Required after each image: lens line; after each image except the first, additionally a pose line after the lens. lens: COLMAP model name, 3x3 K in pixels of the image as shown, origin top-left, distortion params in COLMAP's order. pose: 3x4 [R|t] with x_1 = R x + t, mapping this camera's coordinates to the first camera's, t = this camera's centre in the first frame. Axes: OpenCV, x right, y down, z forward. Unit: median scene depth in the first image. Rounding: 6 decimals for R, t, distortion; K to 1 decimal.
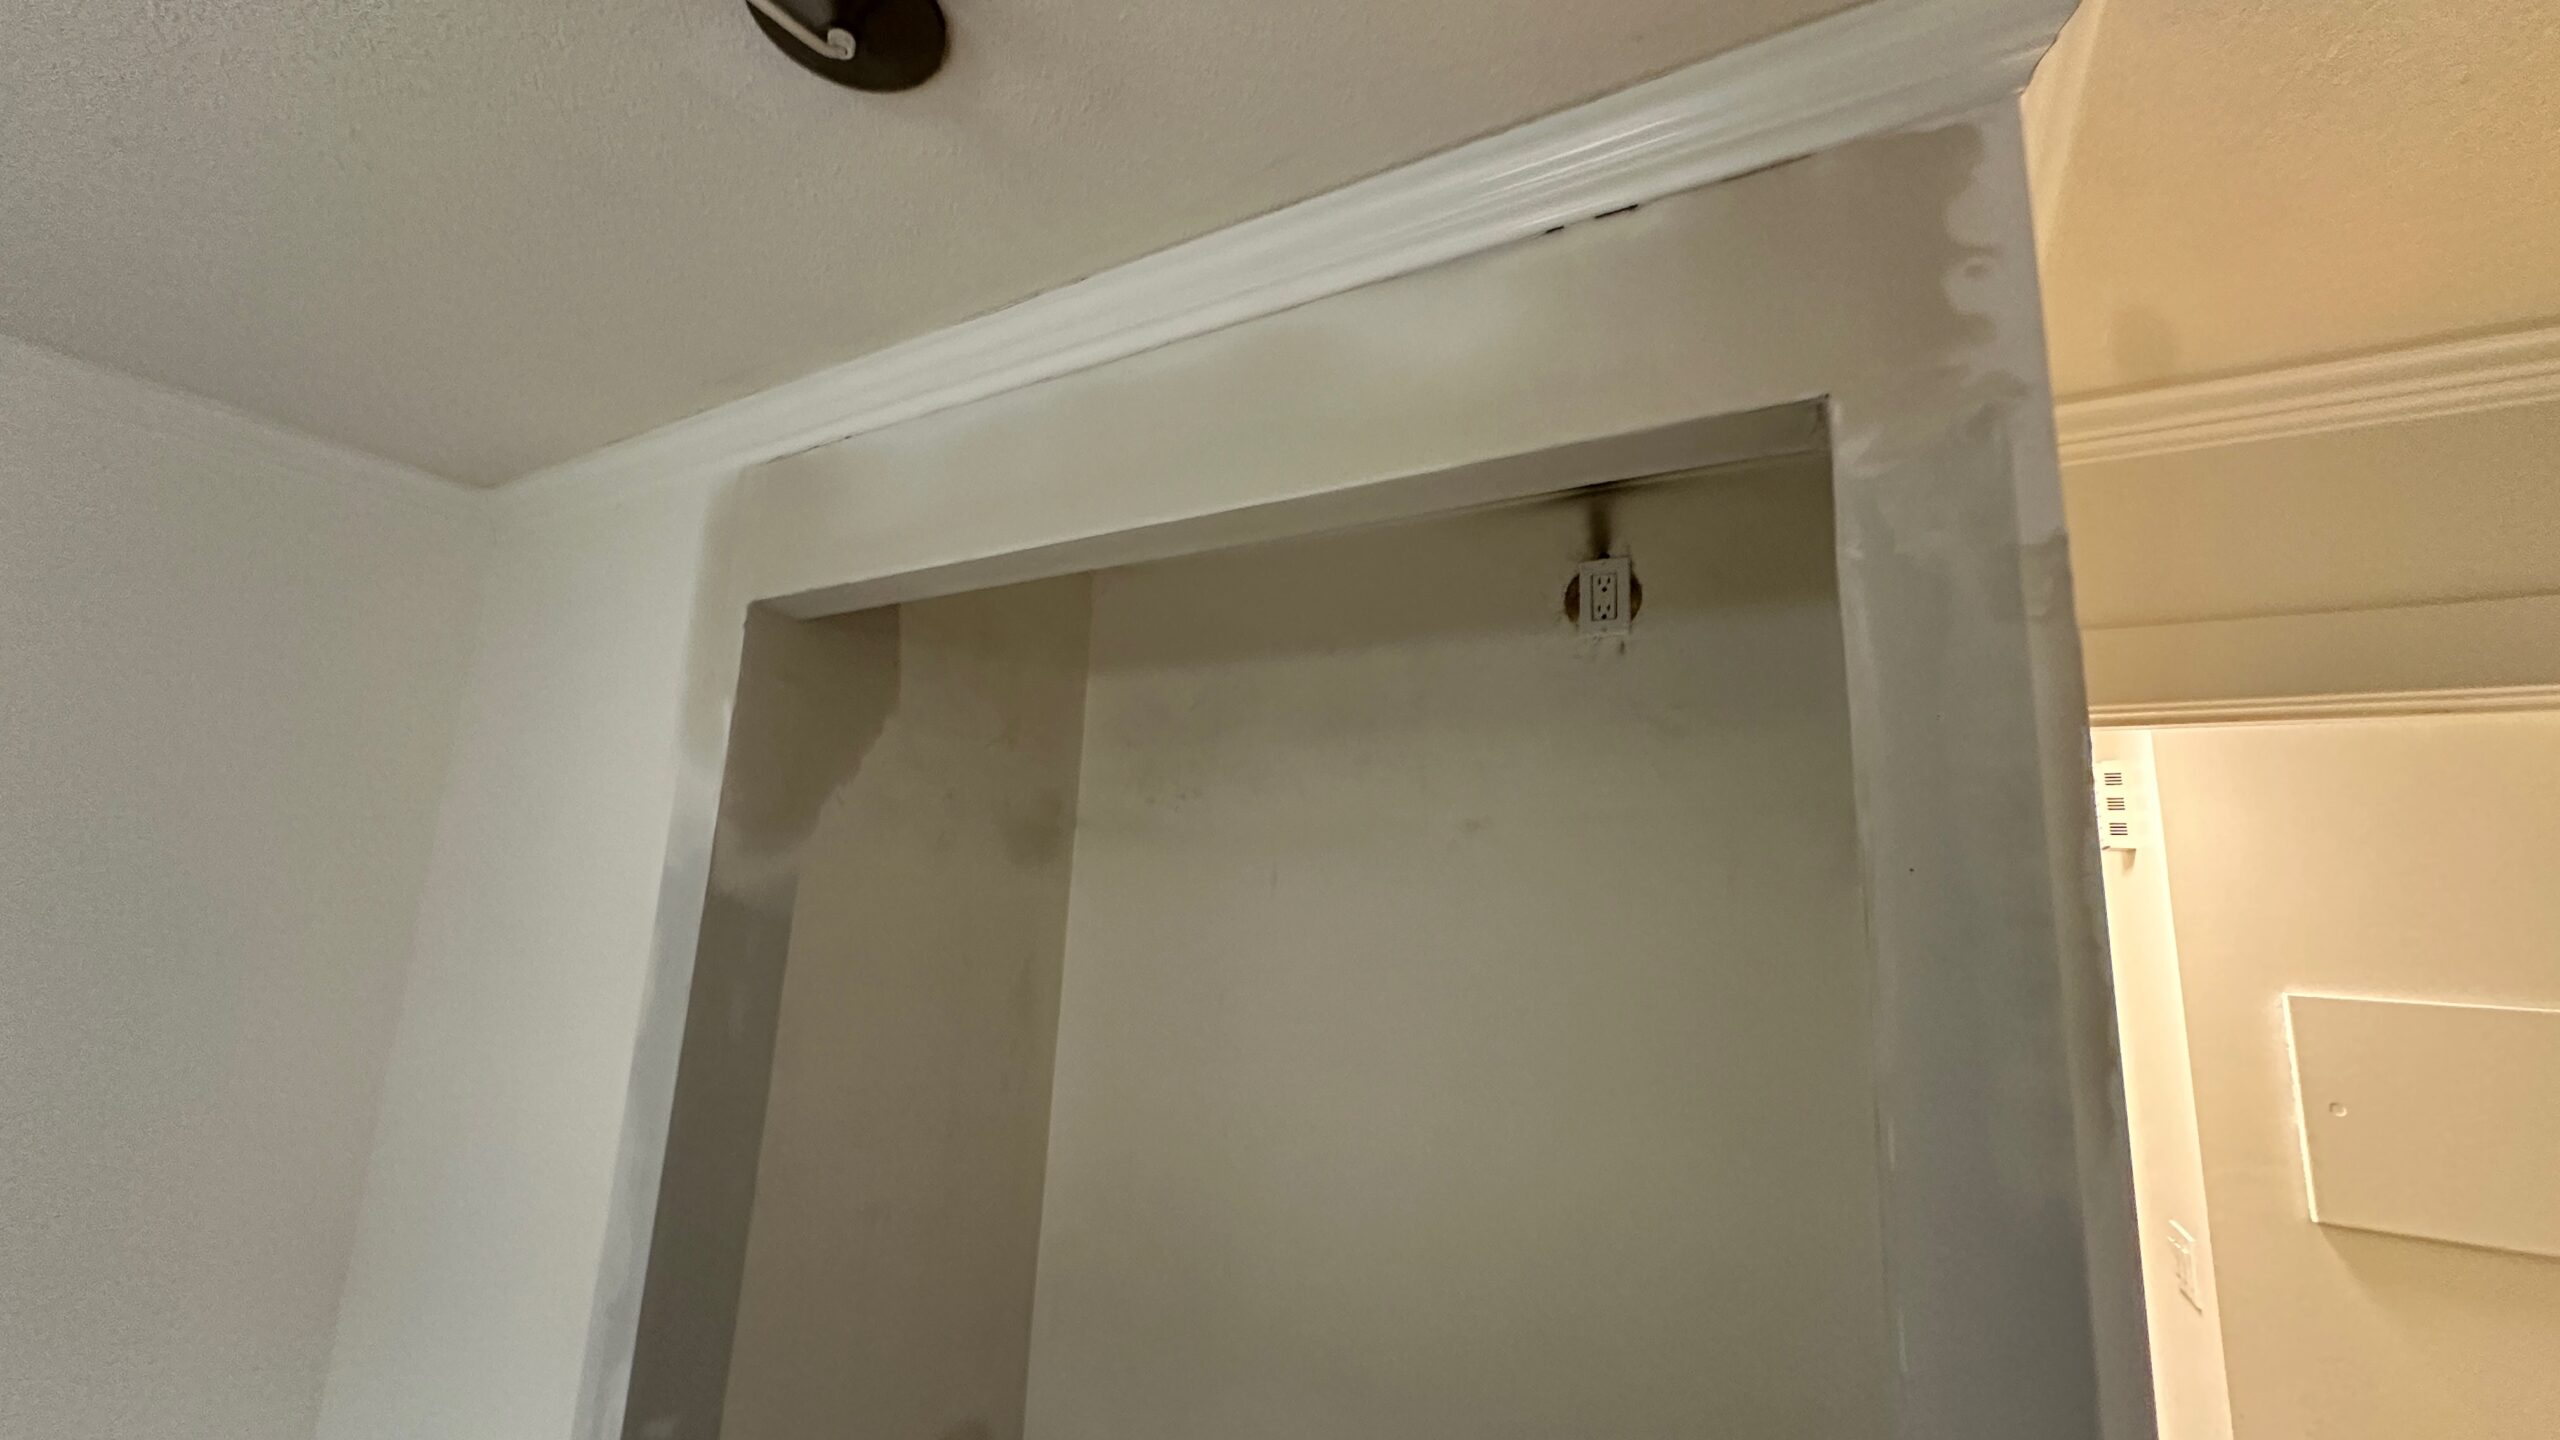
lens RADIAL K [[1000.1, 0, 1280.0], [0, 1000.1, 720.0], [0, 0, 1]] dist [0.000228, 0.000228]
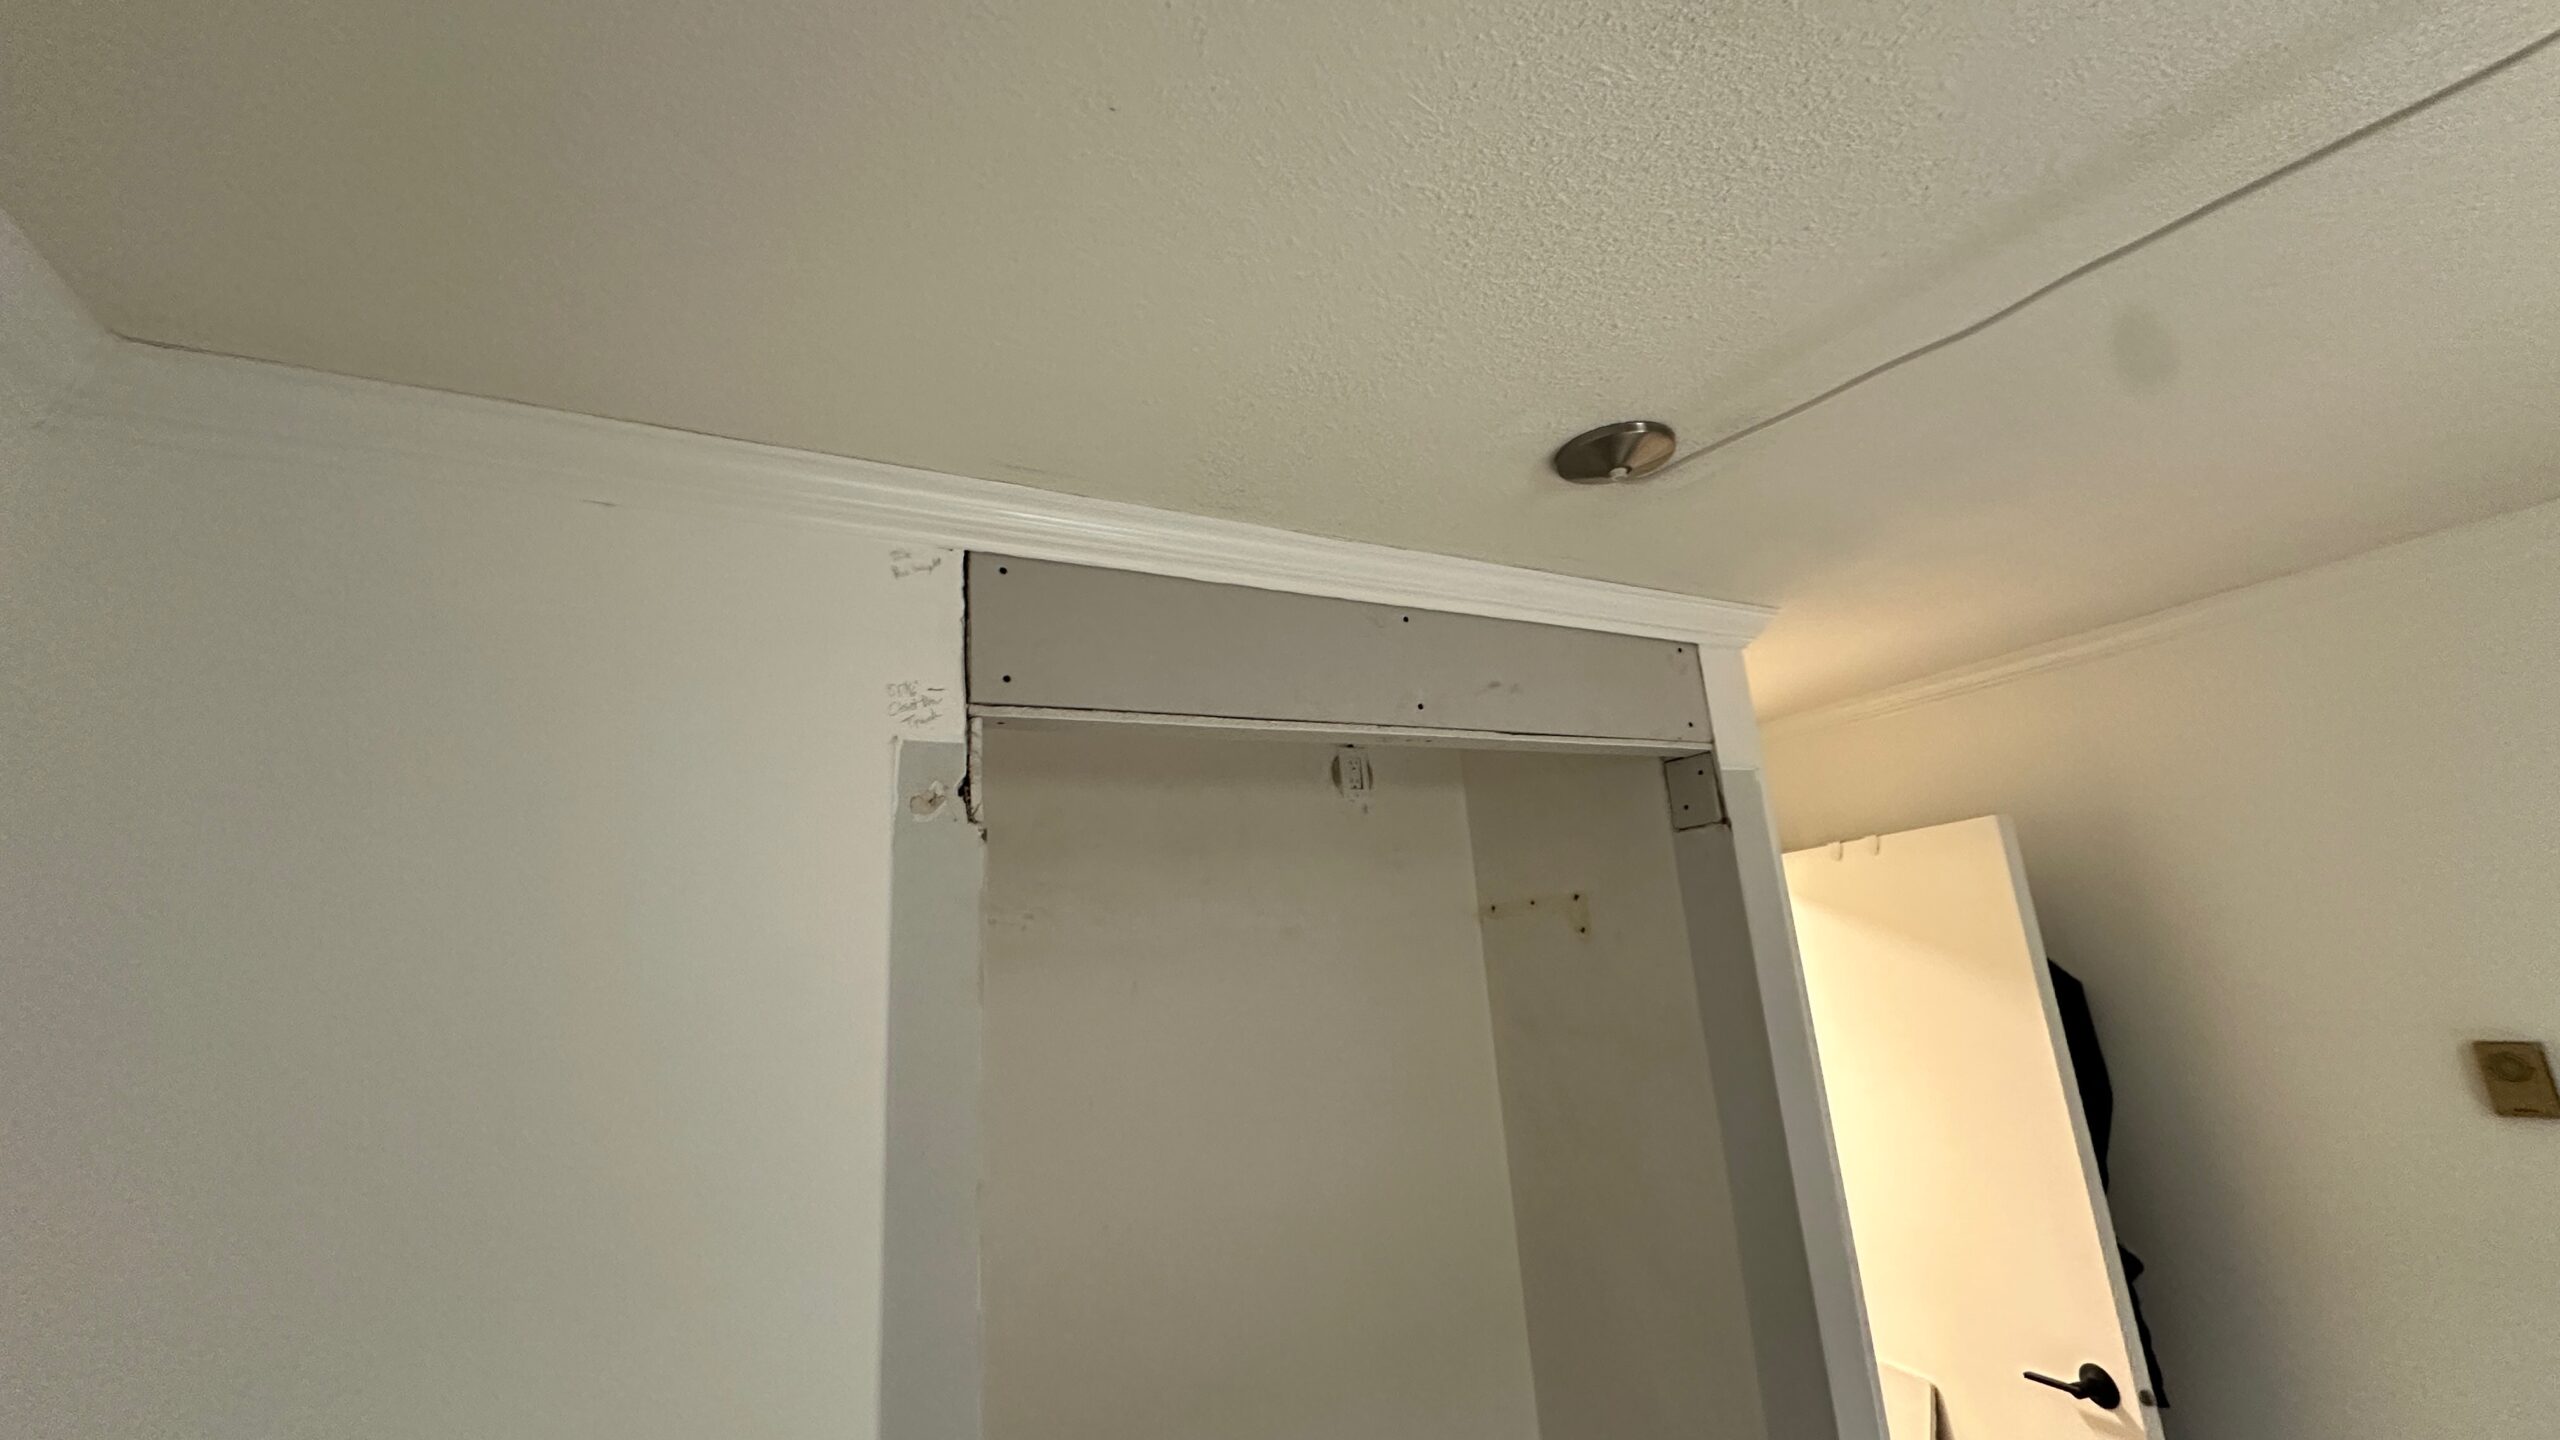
lens RADIAL K [[1000.1, 0, 1280.0], [0, 1000.1, 720.0], [0, 0, 1]] dist [0.000228, 0.000228]
pose [[0.526554, 0.126731, 0.840642, -0.687589], [-0.060742, 0.991908, -0.111488, -0.019231], [-0.847969, 0.007642, 0.529991, 0.201631]]
